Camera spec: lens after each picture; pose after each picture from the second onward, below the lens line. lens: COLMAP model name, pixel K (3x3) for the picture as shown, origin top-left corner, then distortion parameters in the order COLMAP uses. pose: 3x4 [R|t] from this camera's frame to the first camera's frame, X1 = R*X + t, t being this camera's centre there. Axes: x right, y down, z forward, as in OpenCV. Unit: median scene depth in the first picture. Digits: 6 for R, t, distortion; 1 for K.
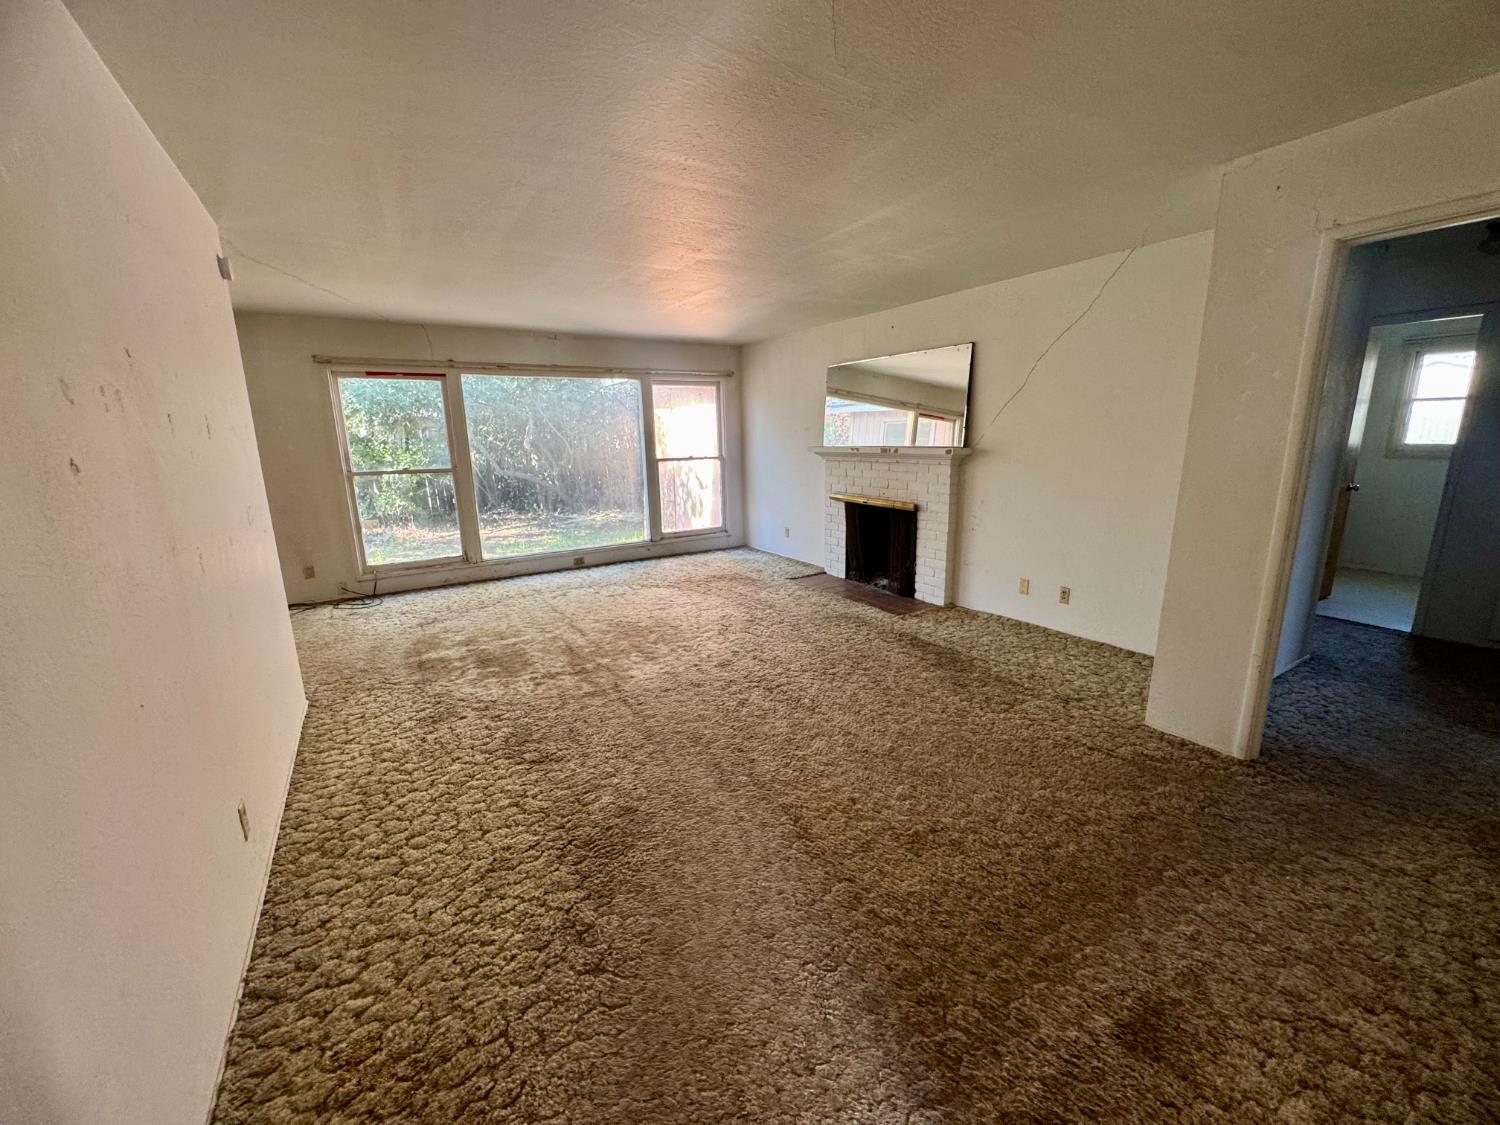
lens RADIAL K [[598.2, 0, 745.0], [0, 598.2, 564.3], [0, 0, 1]] dist [-0.001545, 0.000327]
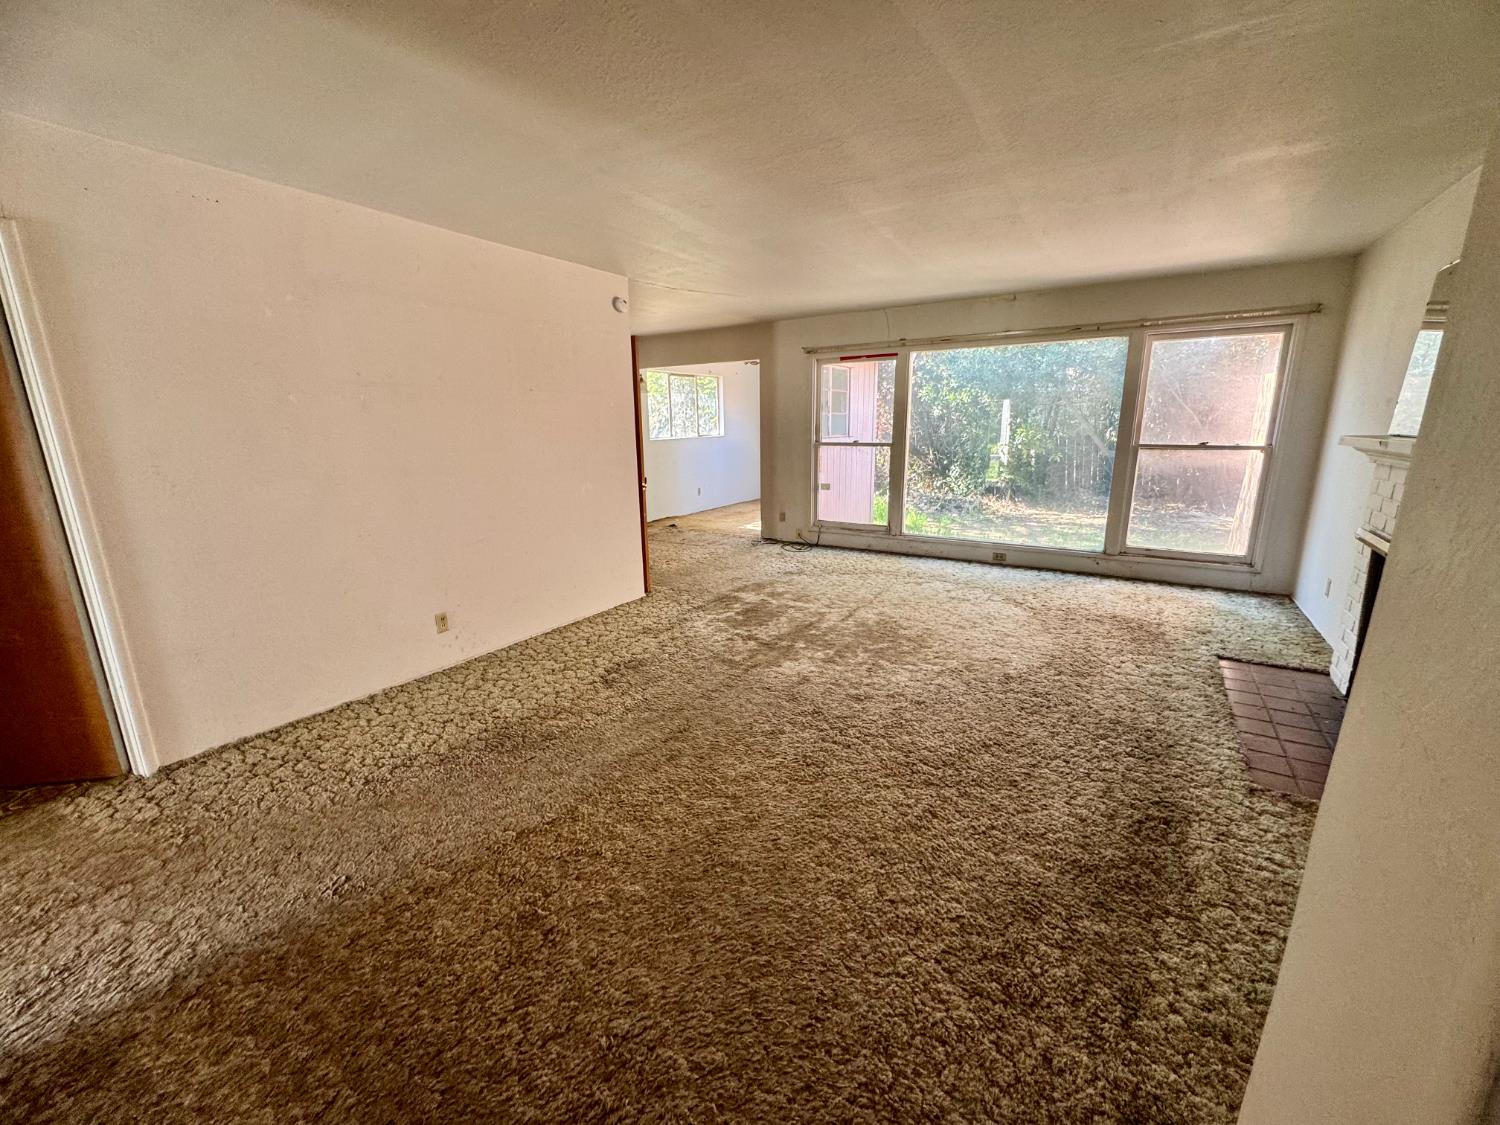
lens RADIAL K [[598.2, 0, 747.4], [0, 598.2, 561.6], [0, 0, 1]] dist [-0.001545, 0.000327]
pose [[0.434934, 0.221021, -0.872916, 0.481976], [-0.188529, 0.970275, 0.151736, -0.090817], [0.880505, 0.098575, 0.463674, 0.397781]]
